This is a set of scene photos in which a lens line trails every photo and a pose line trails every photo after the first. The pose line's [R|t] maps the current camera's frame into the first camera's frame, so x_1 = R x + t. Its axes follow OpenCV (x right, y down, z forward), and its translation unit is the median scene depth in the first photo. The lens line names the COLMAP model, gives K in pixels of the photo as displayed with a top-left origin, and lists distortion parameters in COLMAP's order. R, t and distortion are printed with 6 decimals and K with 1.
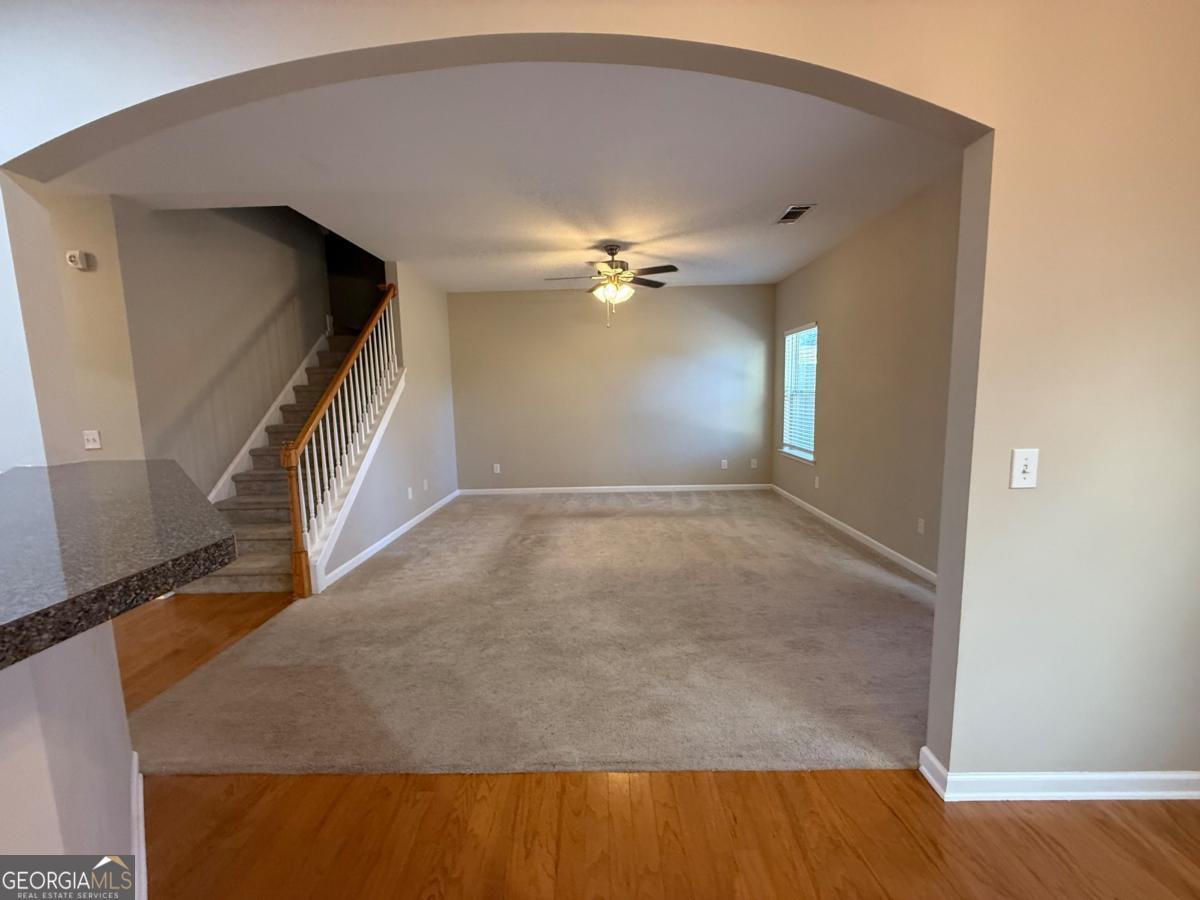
lens RADIAL K [[477.3, 0, 594.9], [0, 477.3, 447.4], [0, 0, 1]] dist [0.007159, -0.000039]
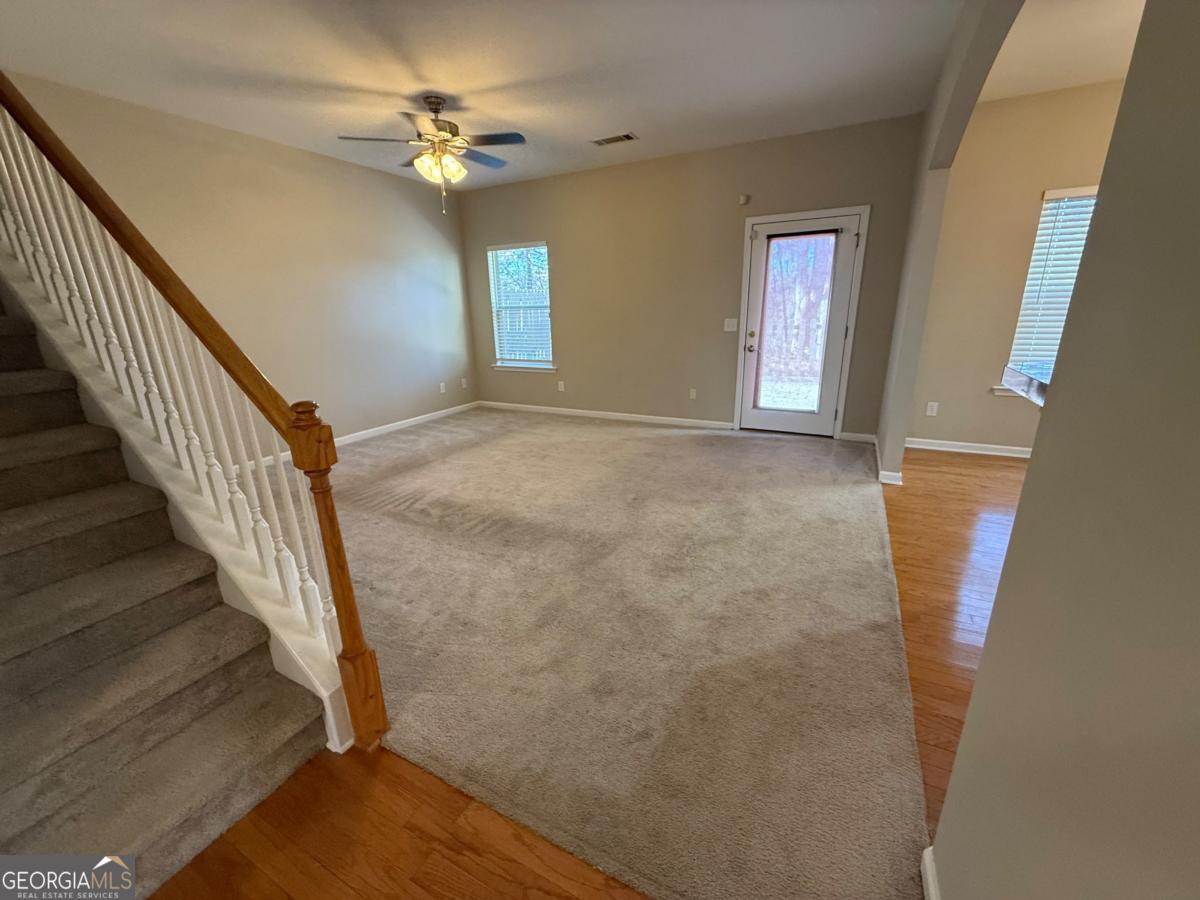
lens RADIAL K [[477.3, 0, 594.9], [0, 477.3, 447.4], [0, 0, 1]] dist [0.007159, -0.000039]
pose [[0.441571, -0.239434, 0.864689, -0.634325], [0.112163, 0.970906, 0.211567, -0.023635], [-0.890188, 0.003564, 0.455579, 0.447065]]
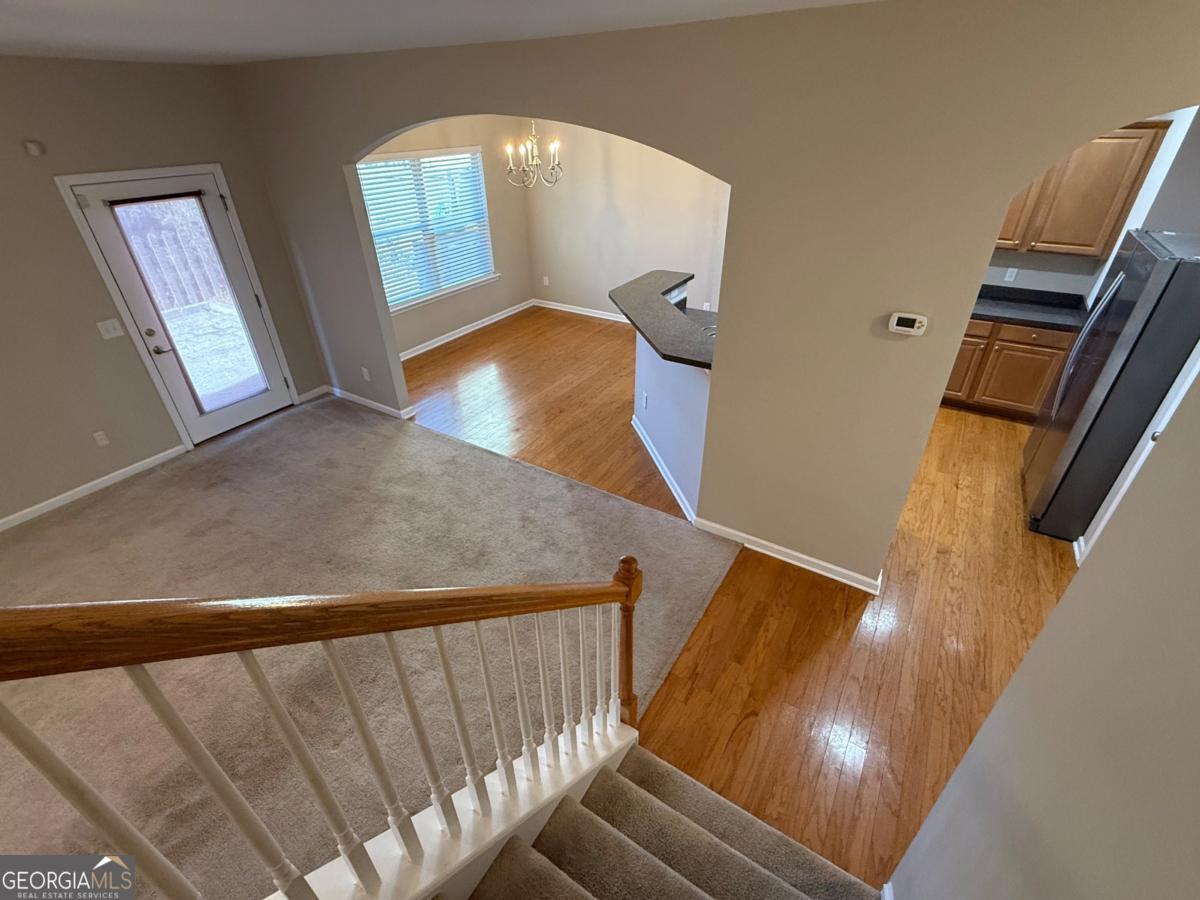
lens RADIAL K [[539.6, 0, 600.0], [0, 539.6, 450.0], [0, 0, 1]] dist [0.000660, 0.000030]
pose [[-0.854042, -0.238749, 0.462181, -0.613227], [0.101157, 0.795281, 0.597741, -0.317727], [-0.510274, 0.557249, -0.655053, 0.946827]]
